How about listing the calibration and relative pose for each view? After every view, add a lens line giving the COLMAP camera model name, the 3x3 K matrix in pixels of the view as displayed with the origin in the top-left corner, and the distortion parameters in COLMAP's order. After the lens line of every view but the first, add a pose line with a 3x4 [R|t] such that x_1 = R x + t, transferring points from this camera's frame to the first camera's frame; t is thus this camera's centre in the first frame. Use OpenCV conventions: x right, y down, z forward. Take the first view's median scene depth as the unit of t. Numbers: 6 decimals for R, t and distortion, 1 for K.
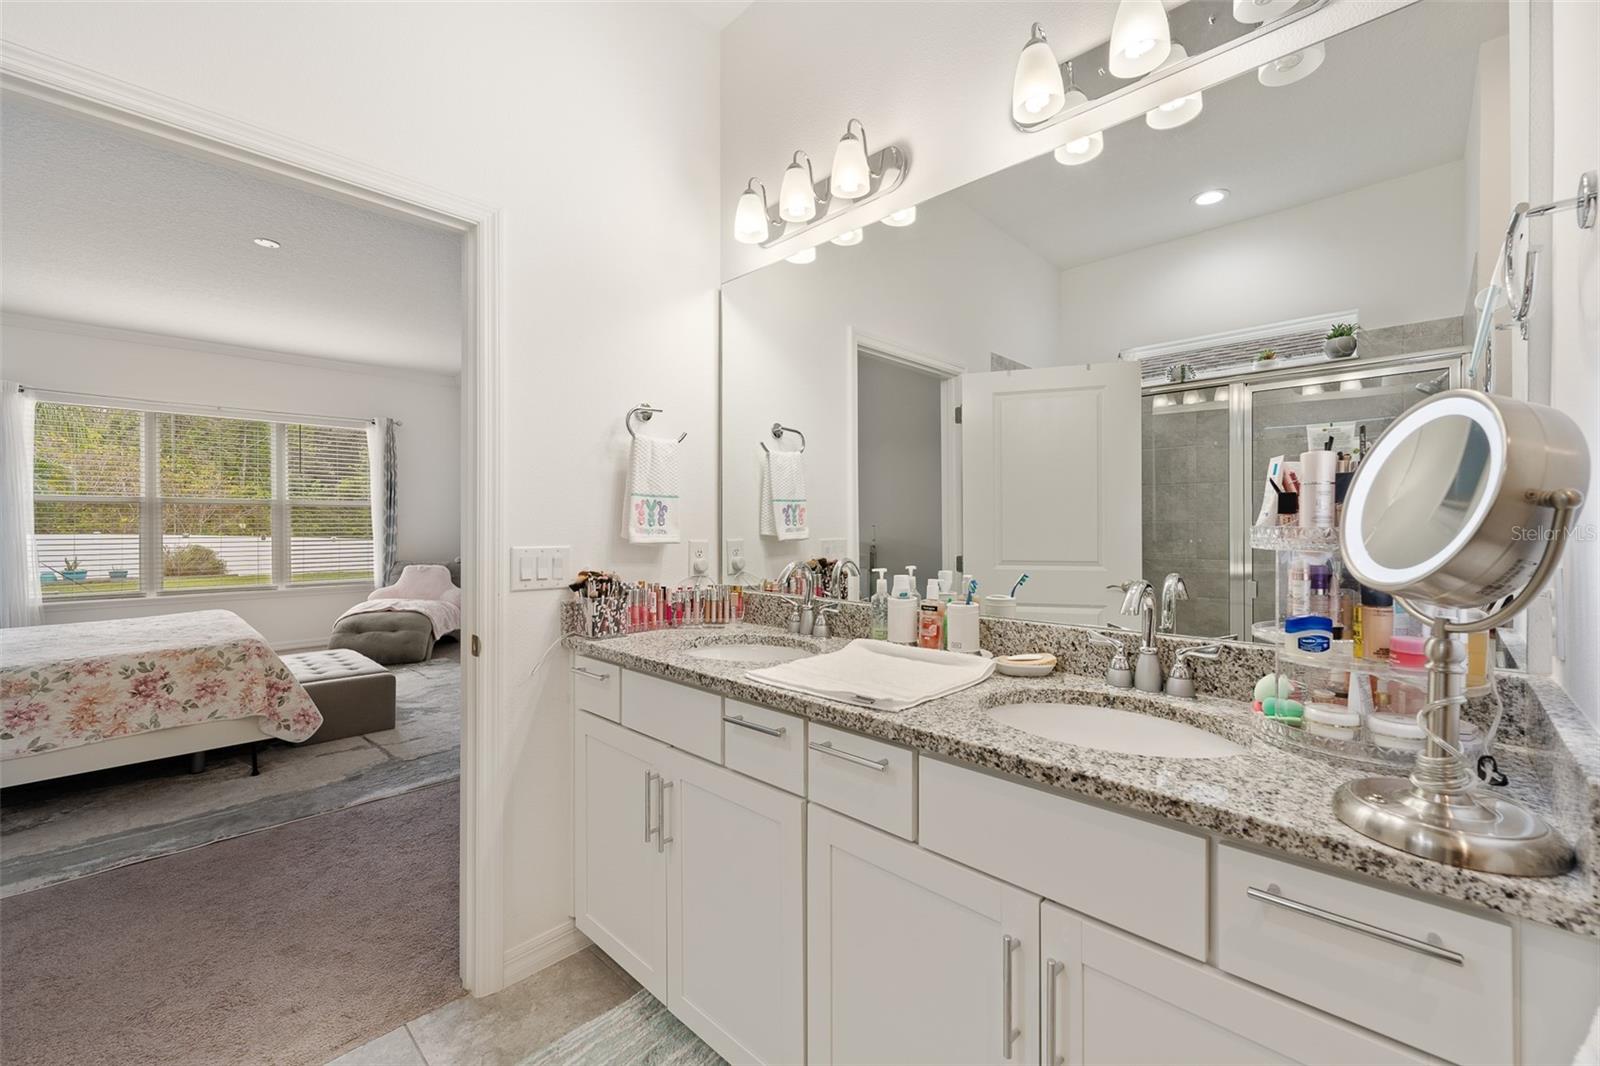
lens RADIAL K [[643.9, 0, 805.7], [0, 643.9, 536.7], [0, 0, 1]] dist [-0.001262, -0.000413]
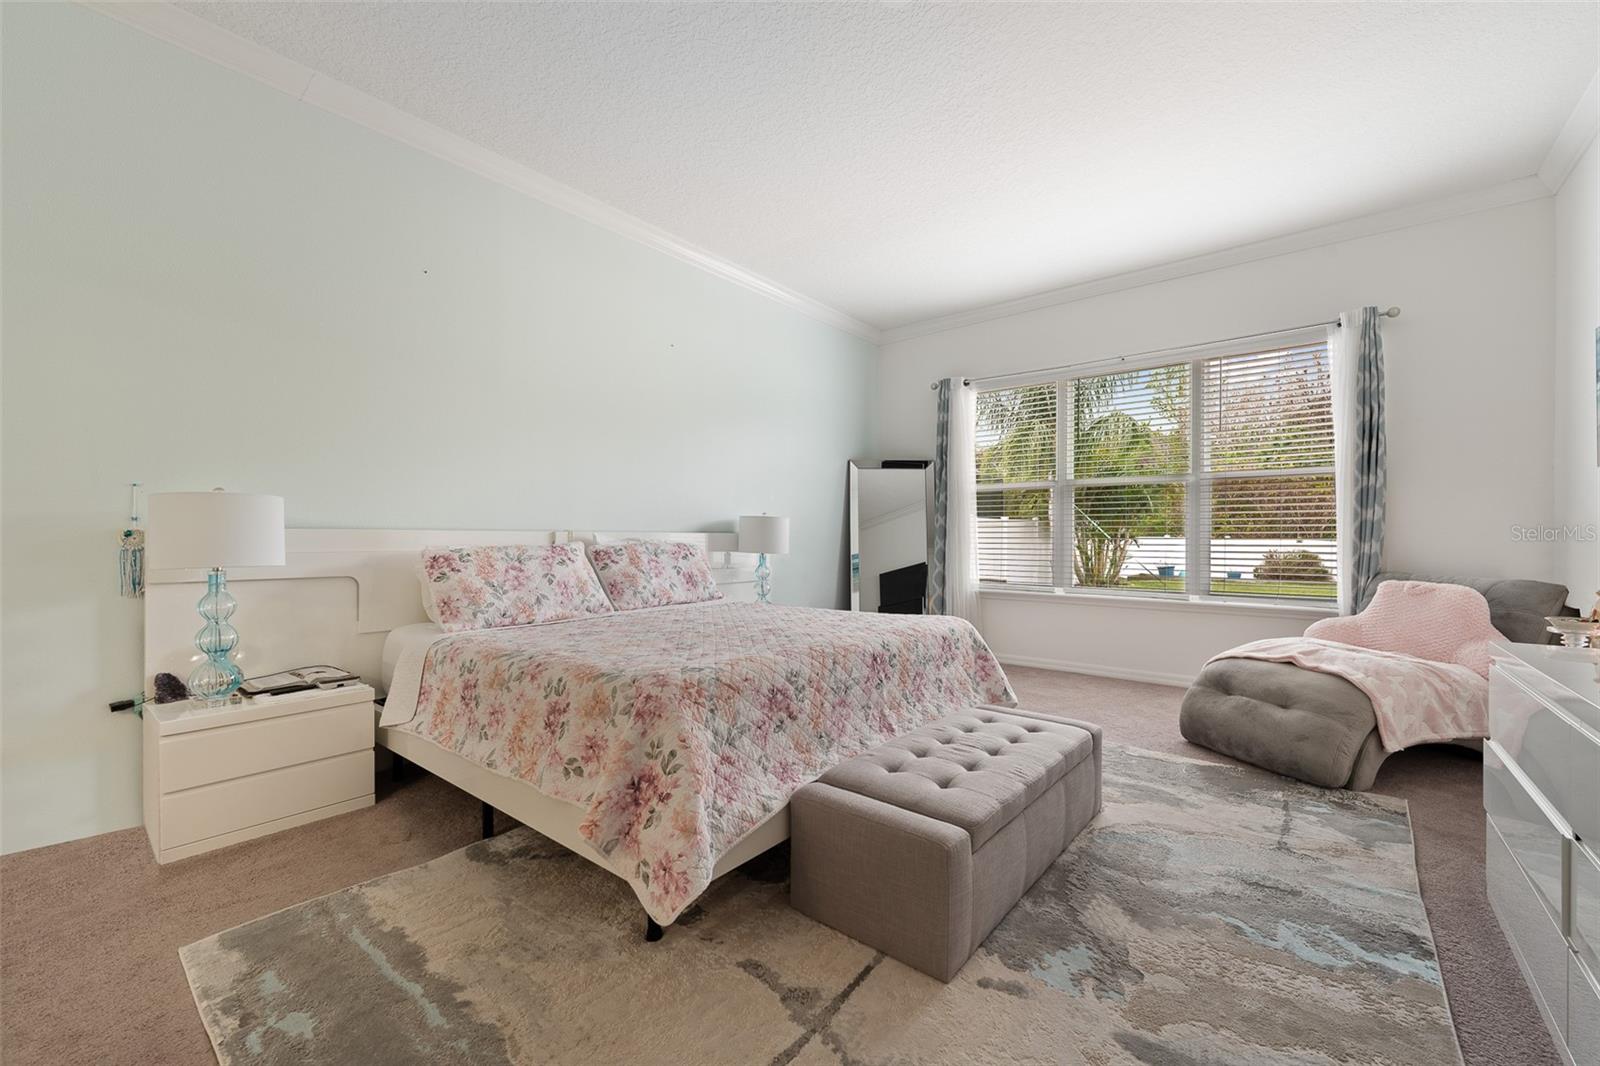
lens RADIAL K [[643.9, 0, 805.7], [0, 643.9, 536.7], [0, 0, 1]] dist [-0.001262, -0.000413]
pose [[0.084714, 0.003109, -0.996400, -0.171699], [-0.020066, 0.999798, 0.001414, 0.021476], [0.996203, 0.019874, 0.084760, 0.568756]]
